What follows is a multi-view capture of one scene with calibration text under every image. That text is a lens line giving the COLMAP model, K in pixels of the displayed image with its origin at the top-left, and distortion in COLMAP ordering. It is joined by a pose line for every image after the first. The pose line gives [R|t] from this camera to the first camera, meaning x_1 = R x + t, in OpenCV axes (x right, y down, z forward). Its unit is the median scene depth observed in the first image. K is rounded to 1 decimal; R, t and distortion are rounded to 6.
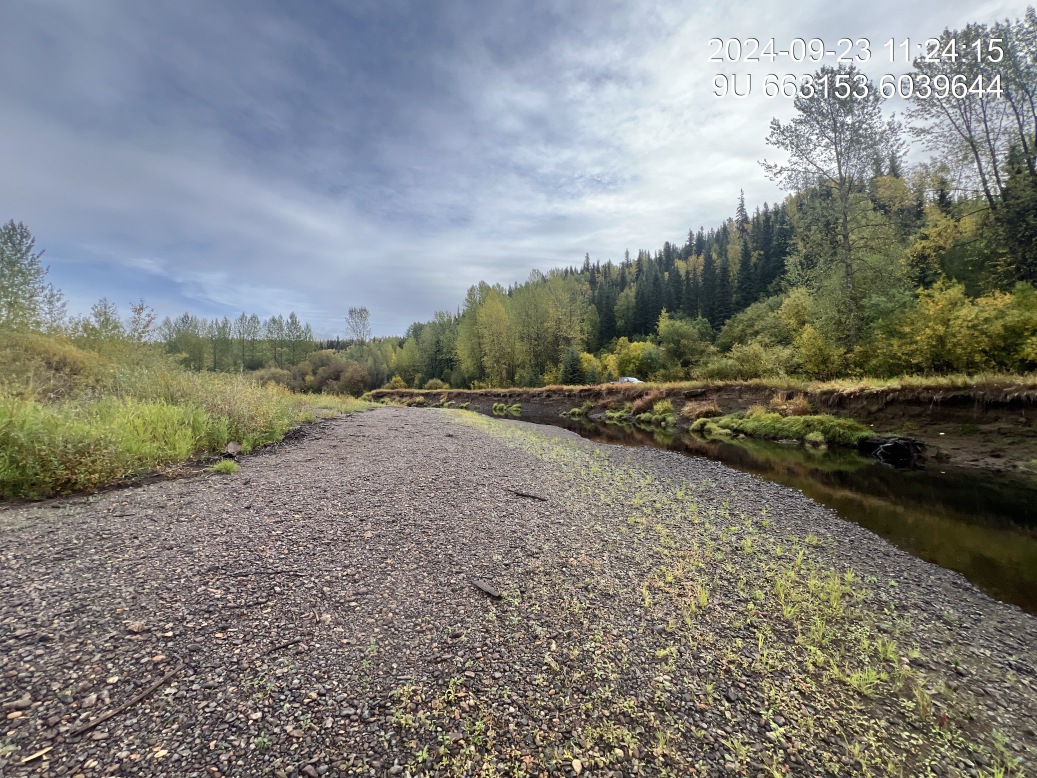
lens RADIAL K [[411.9, 0, 516.1], [0, 411.9, 390.2], [0, 0, 1]] dist [-0.003691, 0.002046]
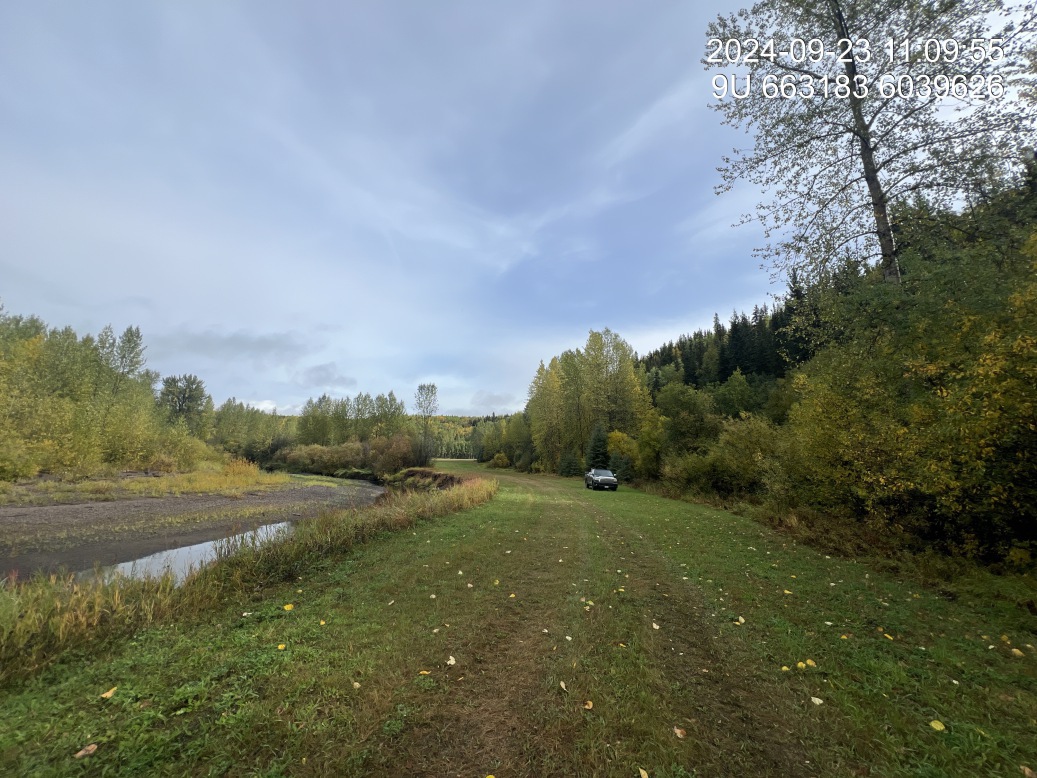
lens RADIAL K [[411.9, 0, 521.1], [0, 411.9, 385.6], [0, 0, 1]] dist [-0.003691, 0.002046]
pose [[0.924254, -0.033871, -0.380272, 0.318949], [-0.039364, 0.982293, -0.183168, -0.028581], [0.379743, 0.184263, 0.906555, 0.248843]]
